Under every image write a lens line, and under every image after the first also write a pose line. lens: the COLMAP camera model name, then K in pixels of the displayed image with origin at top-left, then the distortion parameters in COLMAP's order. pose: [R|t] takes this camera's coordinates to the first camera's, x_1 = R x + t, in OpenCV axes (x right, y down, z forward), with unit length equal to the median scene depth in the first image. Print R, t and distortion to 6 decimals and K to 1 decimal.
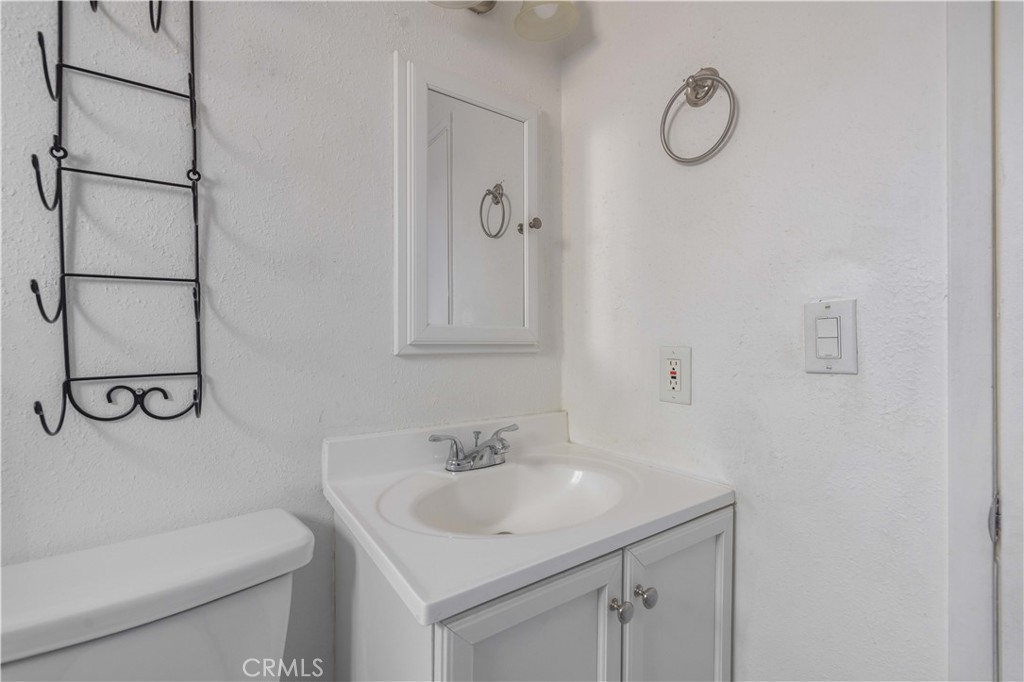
lens RADIAL K [[432.3, 0, 512.1], [0, 432.3, 339.9], [0, 0, 1]] dist [-0.001314, 0.000340]
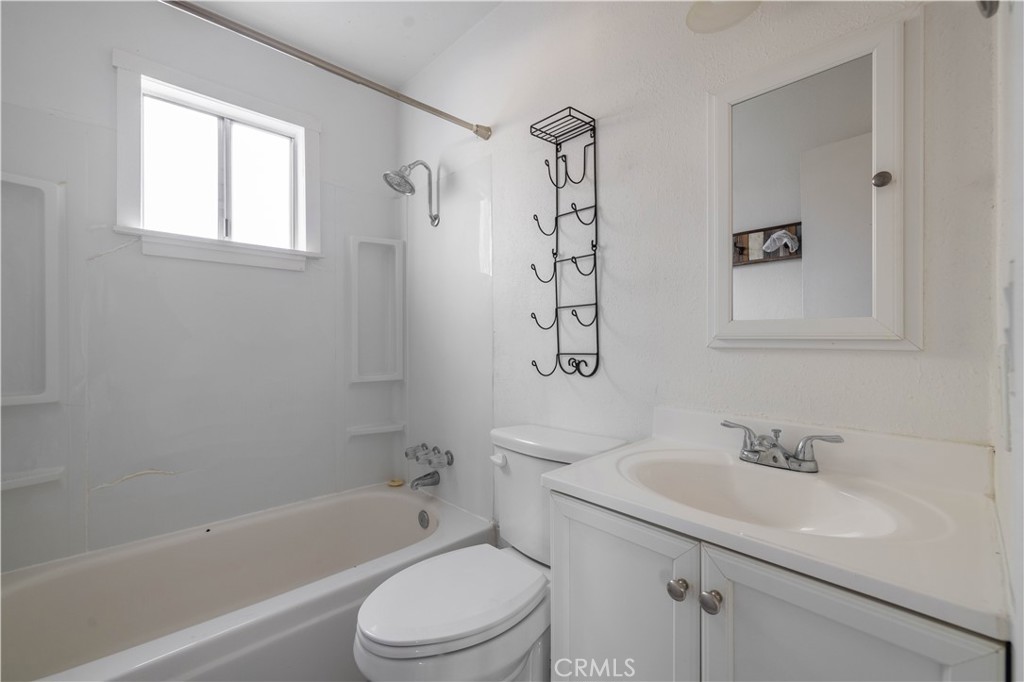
lens RADIAL K [[432.3, 0, 511.6], [0, 432.3, 341.2], [0, 0, 1]] dist [-0.001314, 0.000340]
pose [[0.141124, 0.003582, -0.989985, 1.025808], [0.002984, 0.999987, 0.004044, 0.012697], [0.989987, -0.003525, 0.141112, 0.371597]]
